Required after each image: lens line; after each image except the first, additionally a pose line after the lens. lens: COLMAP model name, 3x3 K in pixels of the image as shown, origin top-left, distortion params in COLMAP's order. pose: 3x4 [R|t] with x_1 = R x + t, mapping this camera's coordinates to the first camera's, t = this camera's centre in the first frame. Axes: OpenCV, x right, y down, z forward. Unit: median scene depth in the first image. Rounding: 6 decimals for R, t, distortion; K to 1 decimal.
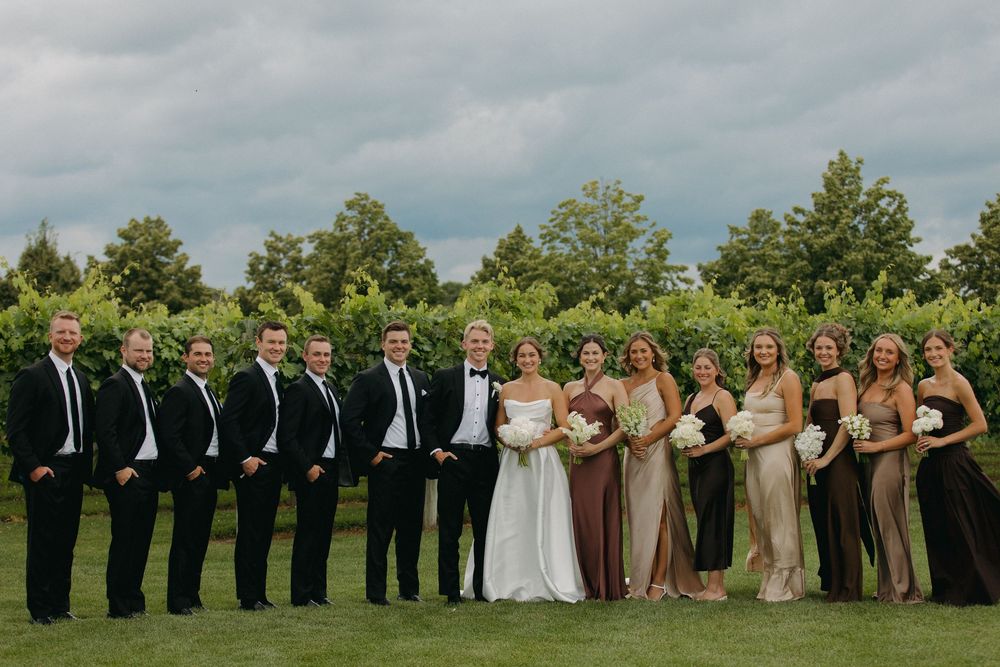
lens RADIAL K [[2009.5, 0, 500.0], [0, 2009.5, 333.5], [0, 0, 1]] dist [0.069866, 0.366258]
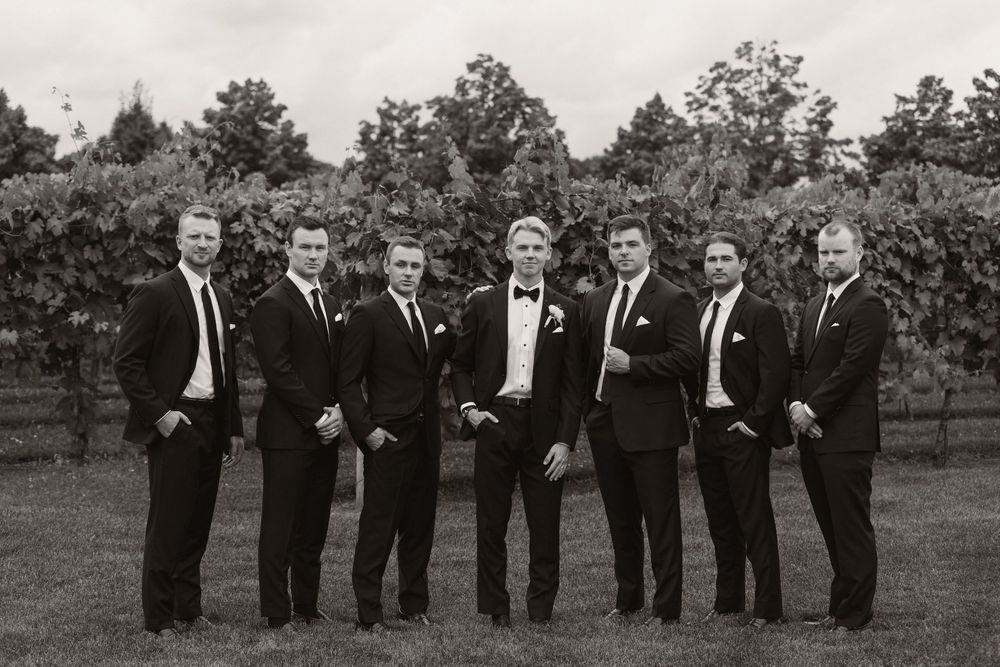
lens RADIAL K [[2009.5, 0, 500.0], [0, 2009.5, 333.5], [0, 0, 1]] dist [0.069866, 0.366258]
pose [[0.998595, 0.014555, -0.050954, -0.015366], [-0.011390, 0.998020, 0.061858, -0.001018], [0.051754, -0.061191, 0.996783, 0.101258]]
